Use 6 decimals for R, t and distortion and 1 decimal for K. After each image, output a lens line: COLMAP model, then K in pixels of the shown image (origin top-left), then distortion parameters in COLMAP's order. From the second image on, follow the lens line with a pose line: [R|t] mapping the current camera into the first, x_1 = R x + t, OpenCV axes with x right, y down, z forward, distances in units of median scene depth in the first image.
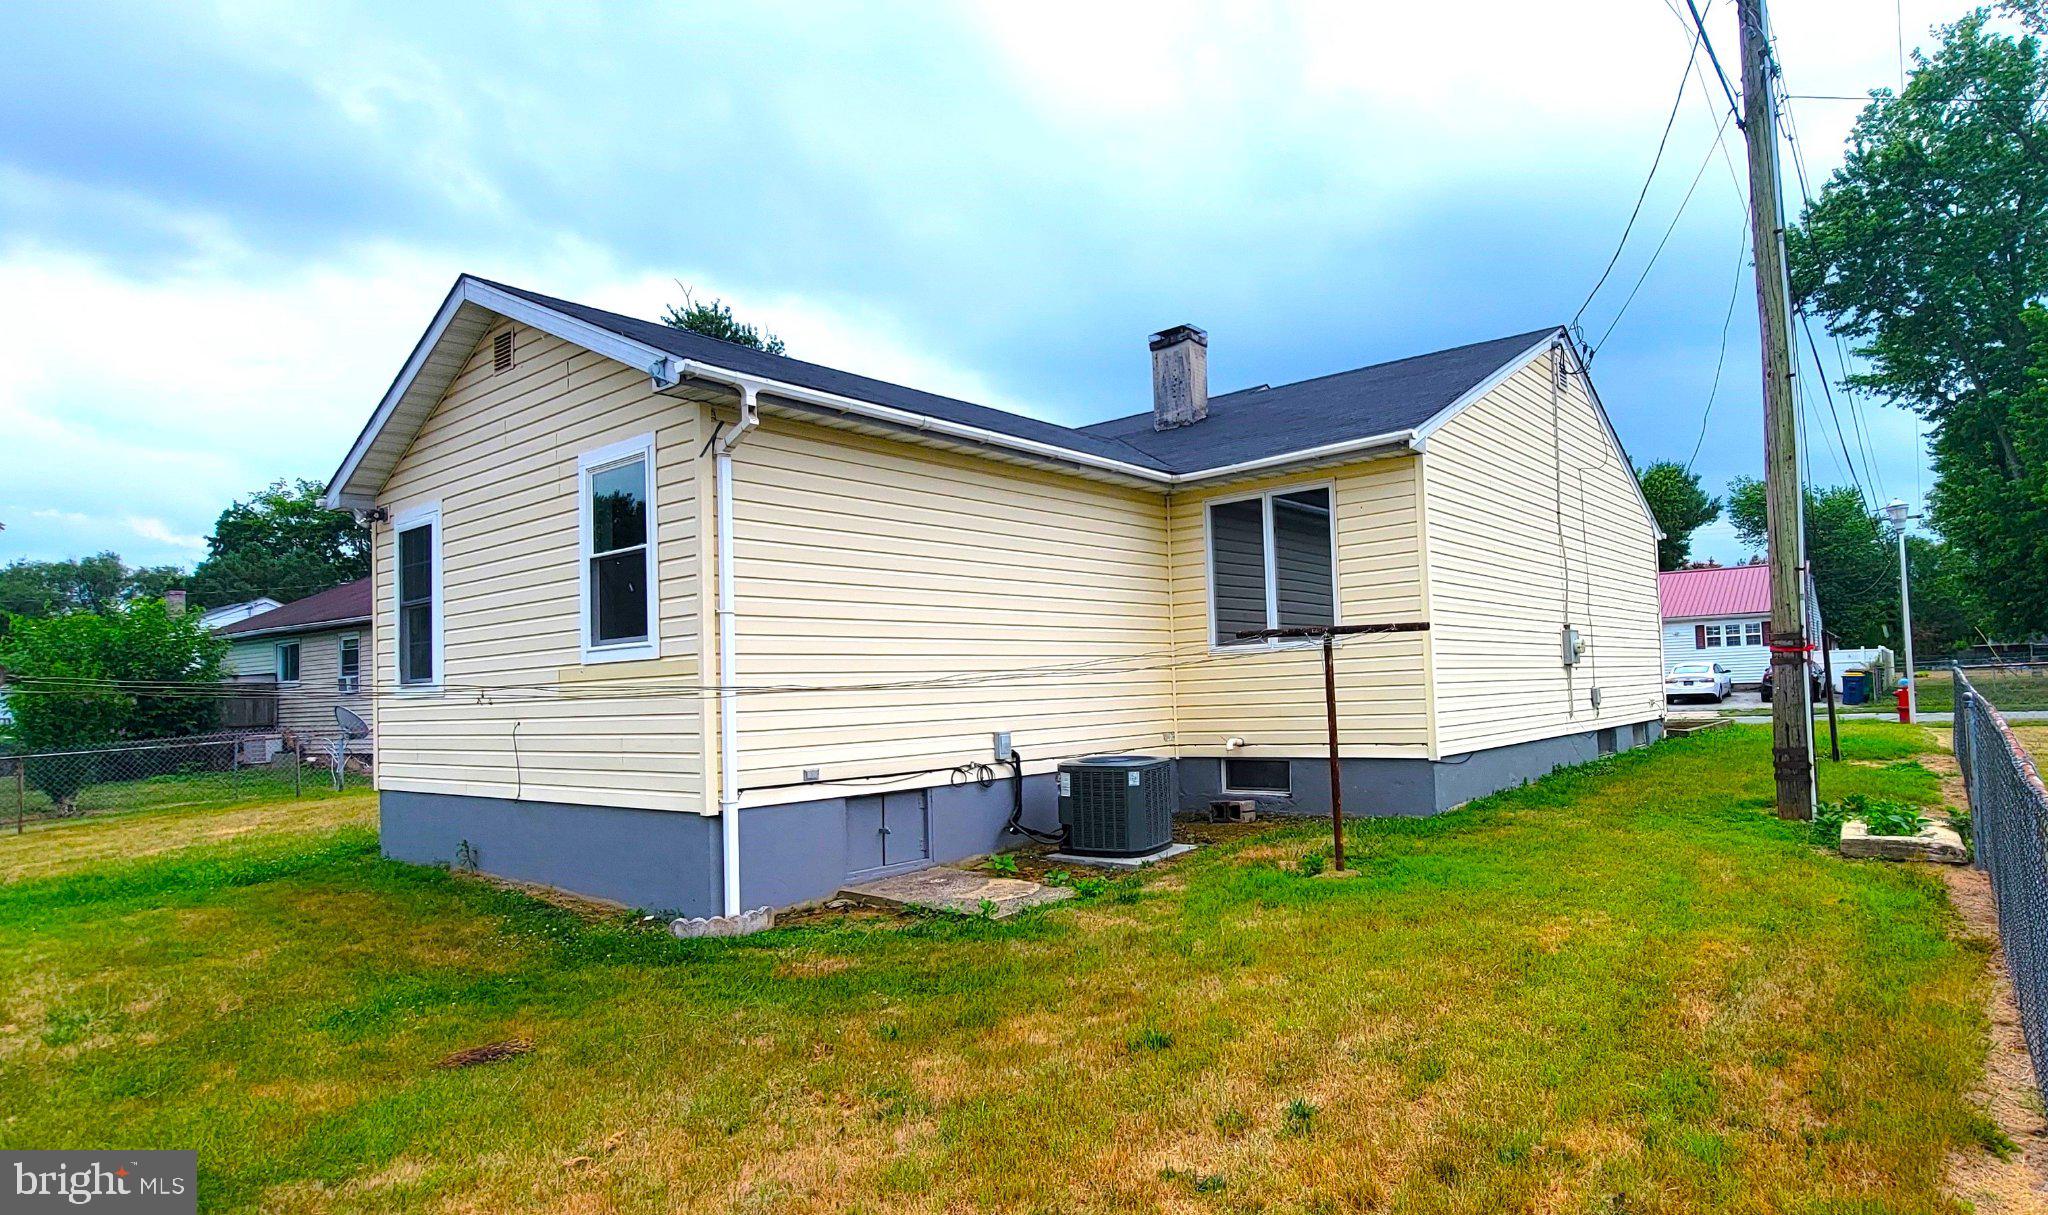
lens RADIAL K [[1138.4, 0, 1023.5], [0, 1138.4, 642.1], [0, 0, 1]] dist [-0.001409, 0.001138]
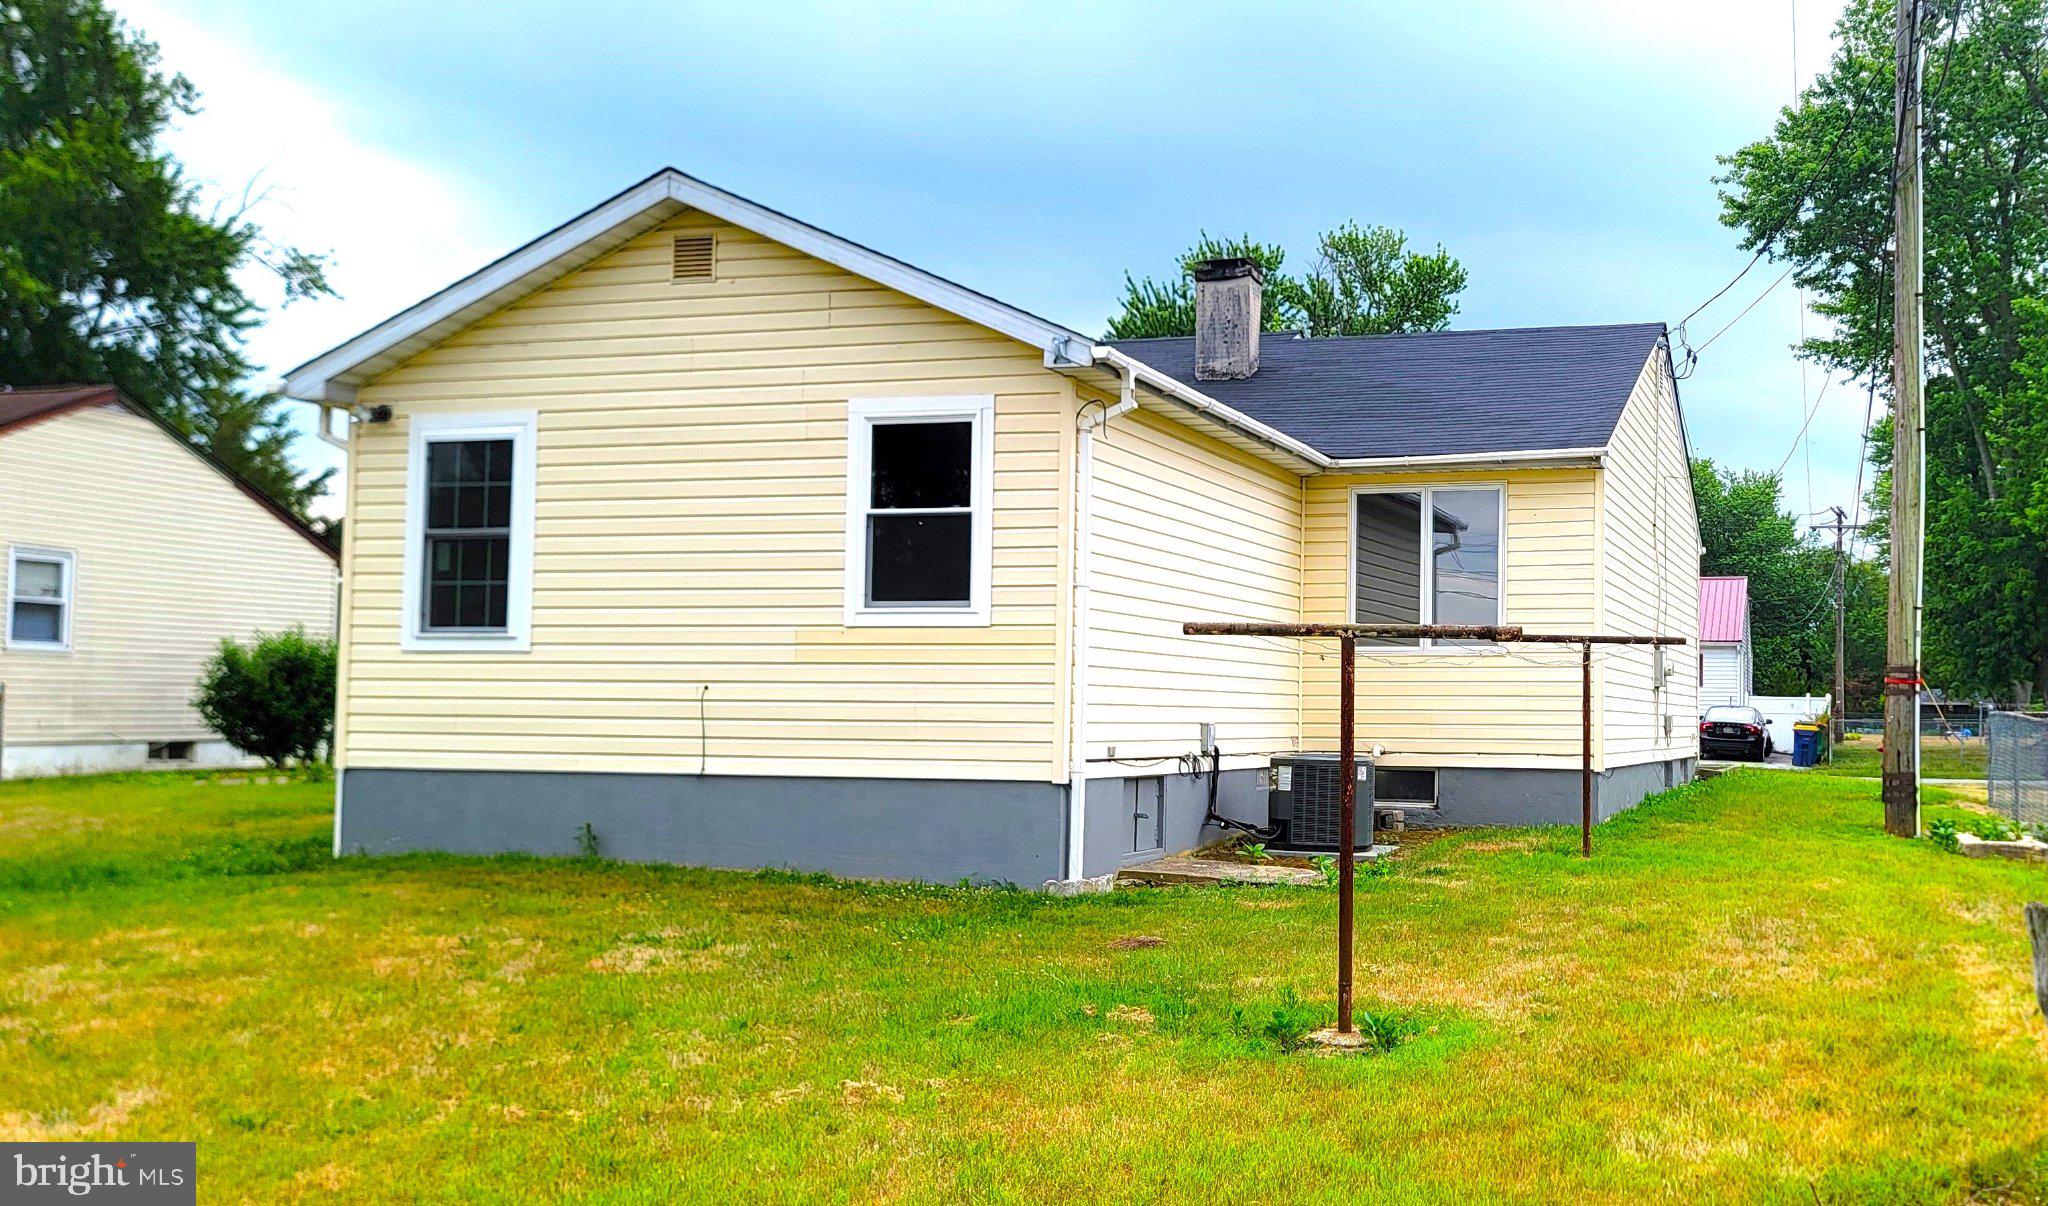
lens RADIAL K [[2111.3, 0, 1024.7], [0, 2111.3, 606.3], [0, 0, 1]] dist [0.081588, 0.000000]
pose [[0.944535, 0.065172, 0.321880, -0.657147], [-0.061378, 0.997874, -0.021934, 0.026426], [-0.322625, 0.000961, 0.946526, -0.555013]]
